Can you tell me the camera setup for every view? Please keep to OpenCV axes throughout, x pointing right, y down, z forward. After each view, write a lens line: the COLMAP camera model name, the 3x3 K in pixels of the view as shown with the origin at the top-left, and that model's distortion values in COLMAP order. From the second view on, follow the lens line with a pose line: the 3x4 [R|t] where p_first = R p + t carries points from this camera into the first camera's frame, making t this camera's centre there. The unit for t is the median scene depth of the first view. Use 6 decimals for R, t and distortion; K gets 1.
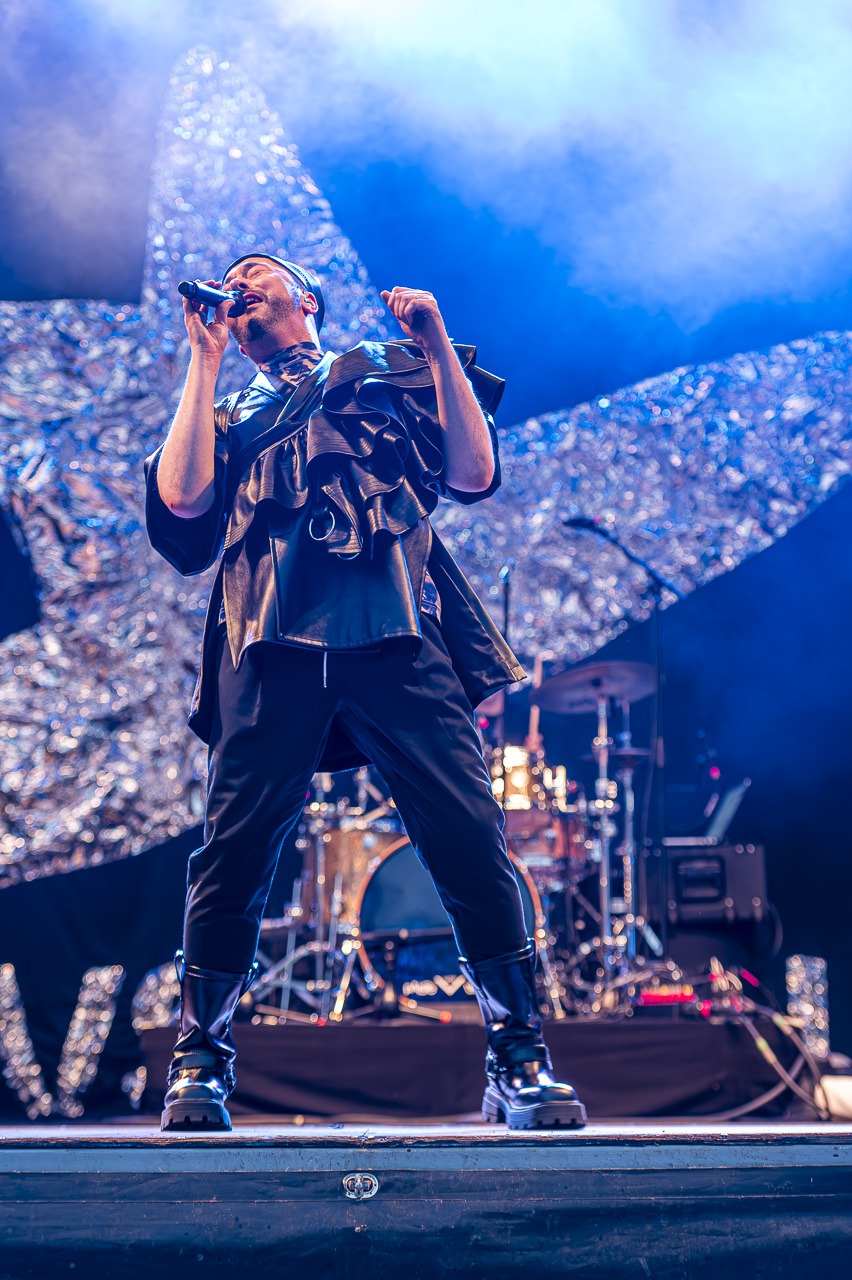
lens RADIAL K [[3417.8, 0, 396.1], [0, 3417.8, 630.3], [0, 0, 1]] dist [-0.076279, 0.000000]
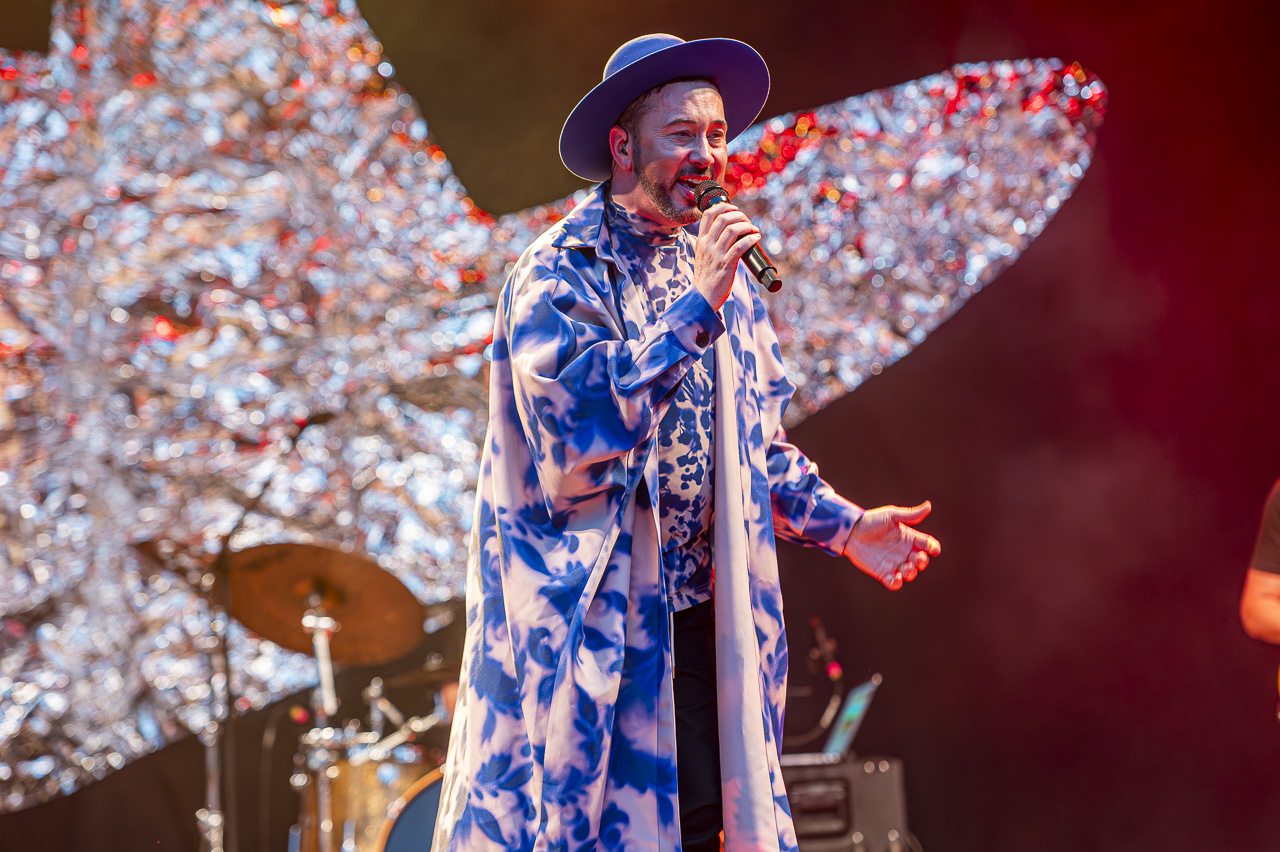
lens RADIAL K [[5182.6, 0, 637.3], [0, 5182.6, 431.4], [0, 0, 1]] dist [-0.325553, 0.000000]
pose [[0.998263, -0.028685, 0.051468, -0.007567], [0.028327, 0.999569, 0.007681, -0.018598], [-0.051666, -0.006210, 0.998645, -0.132683]]
